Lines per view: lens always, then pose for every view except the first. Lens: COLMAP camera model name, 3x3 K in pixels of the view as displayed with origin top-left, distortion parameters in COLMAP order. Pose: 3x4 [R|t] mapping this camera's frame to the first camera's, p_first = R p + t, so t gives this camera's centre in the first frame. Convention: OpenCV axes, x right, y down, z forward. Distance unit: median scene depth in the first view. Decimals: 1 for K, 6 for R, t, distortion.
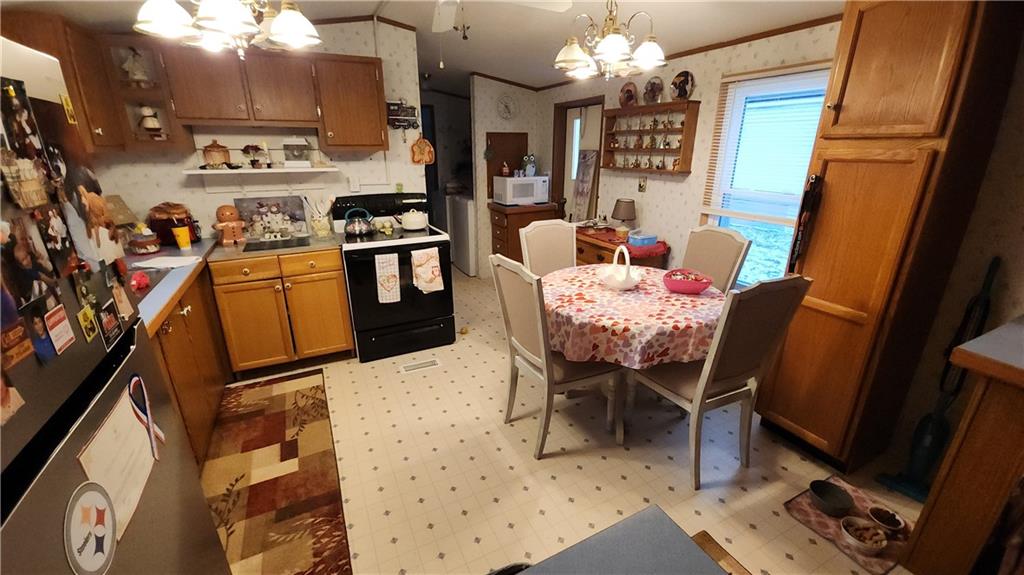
lens RADIAL K [[420.0, 0, 511.1], [0, 420.0, 290.1], [0, 0, 1]] dist [0.002493, -0.000002]
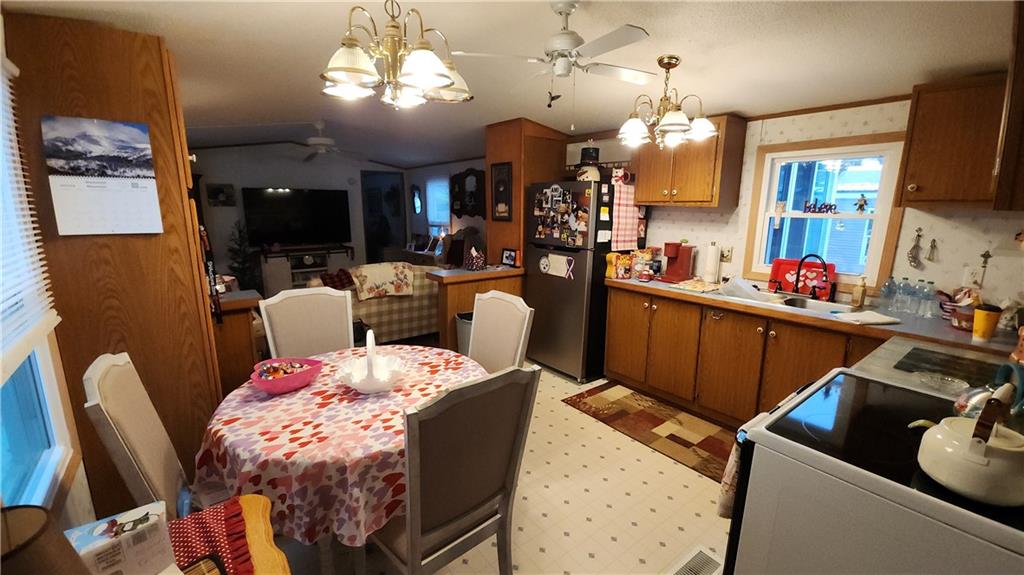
lens RADIAL K [[420.0, 0, 511.1], [0, 420.0, 290.1], [0, 0, 1]] dist [0.002493, -0.000002]
pose [[-0.978619, 0.037357, -0.202260, 0.185897], [-0.070813, 0.862055, 0.501844, -0.584314], [0.193107, 0.505436, -0.840978, 1.731896]]
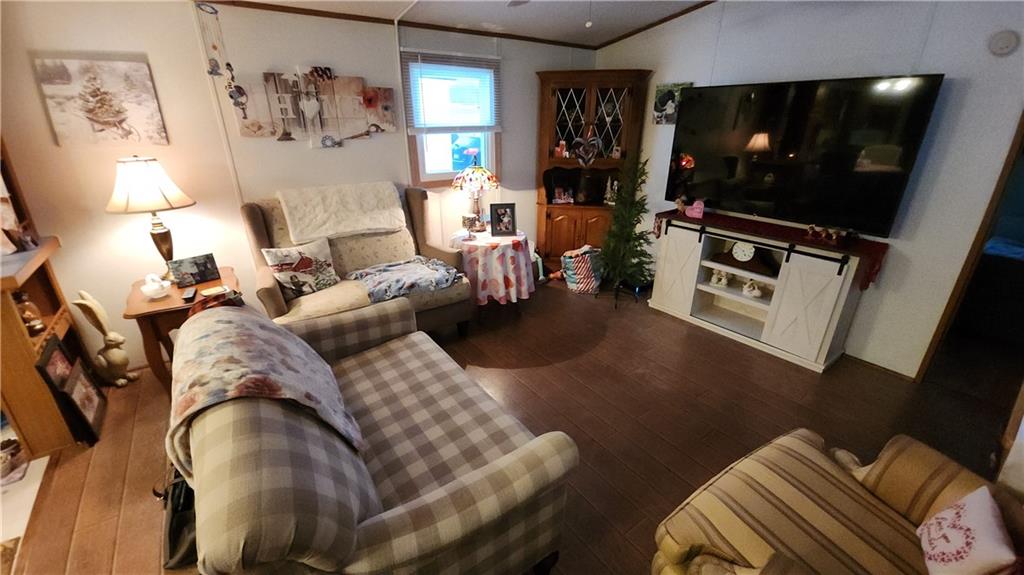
lens RADIAL K [[420.0, 0, 511.1], [0, 420.0, 290.1], [0, 0, 1]] dist [0.002493, -0.000002]
pose [[-0.167907, -0.372310, 0.912794, 0.098128], [0.319261, 0.855499, 0.407668, -0.418225], [-0.932673, 0.359870, -0.024780, 1.245283]]
